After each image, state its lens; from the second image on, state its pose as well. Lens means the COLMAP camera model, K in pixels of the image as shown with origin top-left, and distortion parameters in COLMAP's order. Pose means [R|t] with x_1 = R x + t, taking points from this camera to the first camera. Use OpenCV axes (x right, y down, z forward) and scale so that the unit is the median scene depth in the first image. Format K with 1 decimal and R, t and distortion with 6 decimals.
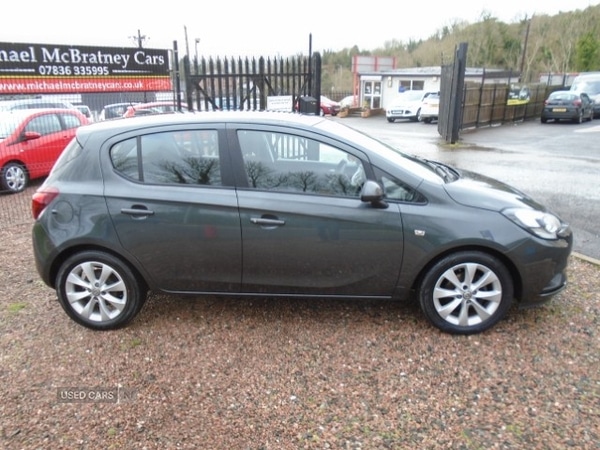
lens RADIAL K [[457.0, 0, 300.0], [0, 457.0, 225.0], [0, 0, 1]] dist [-0.019449, 0.006051]
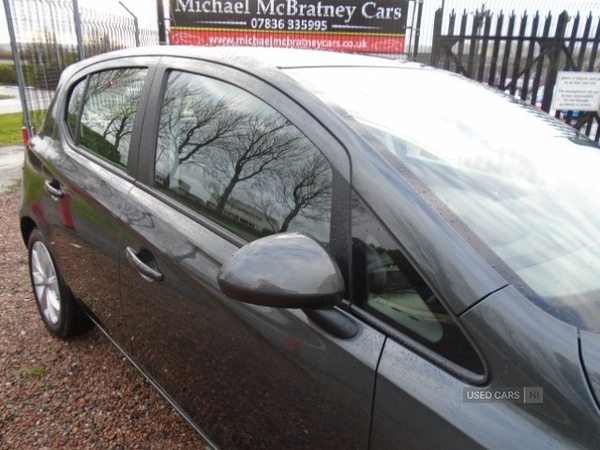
lens RADIAL K [[457.0, 0, 300.0], [0, 457.0, 225.0], [0, 0, 1]] dist [-0.019449, 0.006051]
pose [[0.743538, 0.246427, -0.621631, 0.164127], [-0.229450, 0.967201, 0.108971, -0.066261], [0.628095, 0.061609, 0.775694, 0.356407]]
